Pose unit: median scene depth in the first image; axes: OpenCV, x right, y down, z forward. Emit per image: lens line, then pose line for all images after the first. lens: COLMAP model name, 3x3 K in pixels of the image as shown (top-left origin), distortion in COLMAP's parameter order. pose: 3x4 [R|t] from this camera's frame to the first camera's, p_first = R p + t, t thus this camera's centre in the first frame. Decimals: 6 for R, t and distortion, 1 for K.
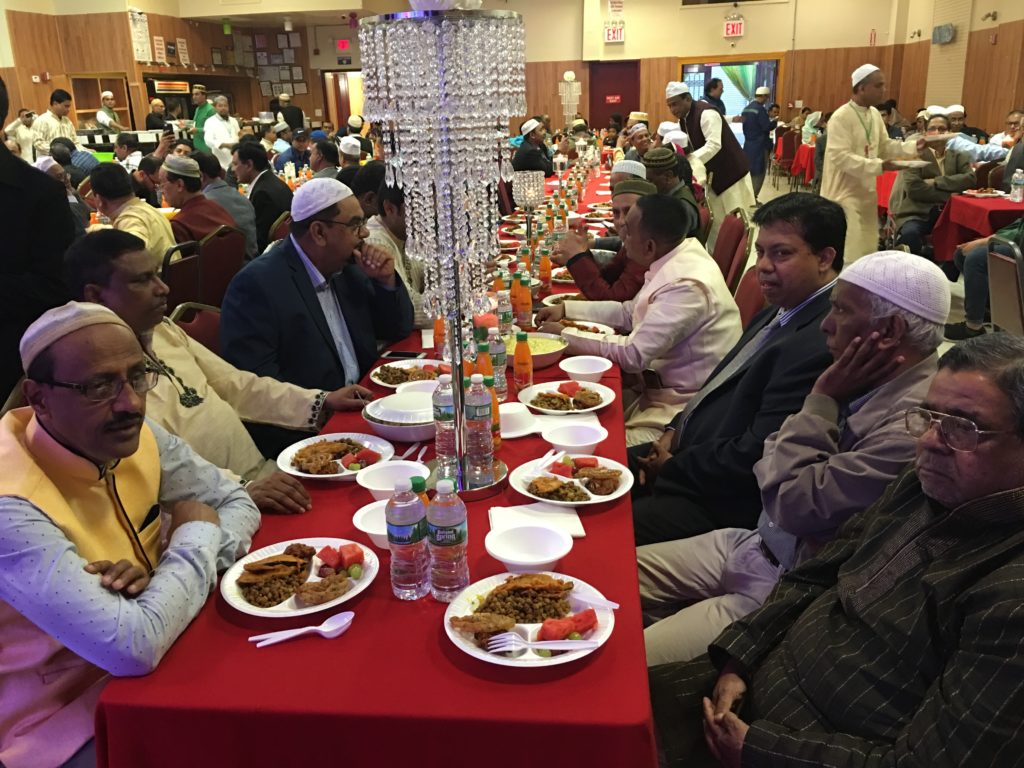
lens RADIAL K [[884.1, 0, 505.9], [0, 884.1, 379.4], [0, 0, 1]] dist [0.088538, -0.110899]
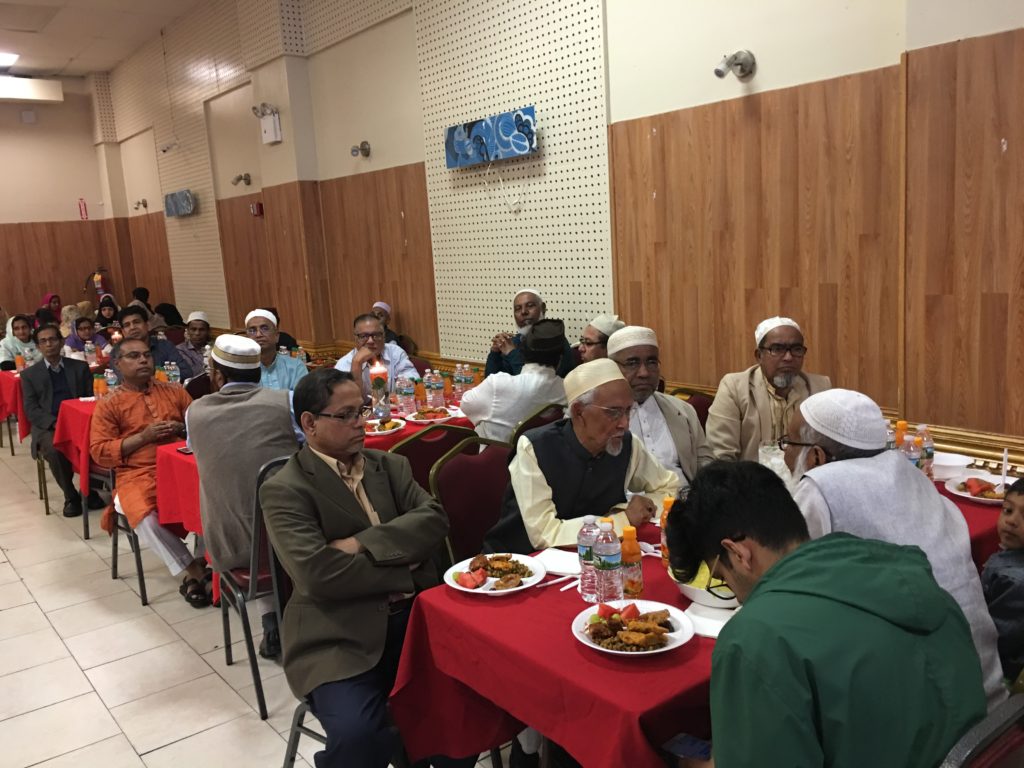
lens RADIAL K [[884.1, 0, 518.7], [0, 884.1, 380.4], [0, 0, 1]] dist [0.088538, -0.110899]
pose [[0.686902, -0.138079, 0.713513, 0.125920], [0.264946, 0.961796, -0.068938, -0.114880], [-0.676735, 0.236396, 0.697243, 0.321005]]
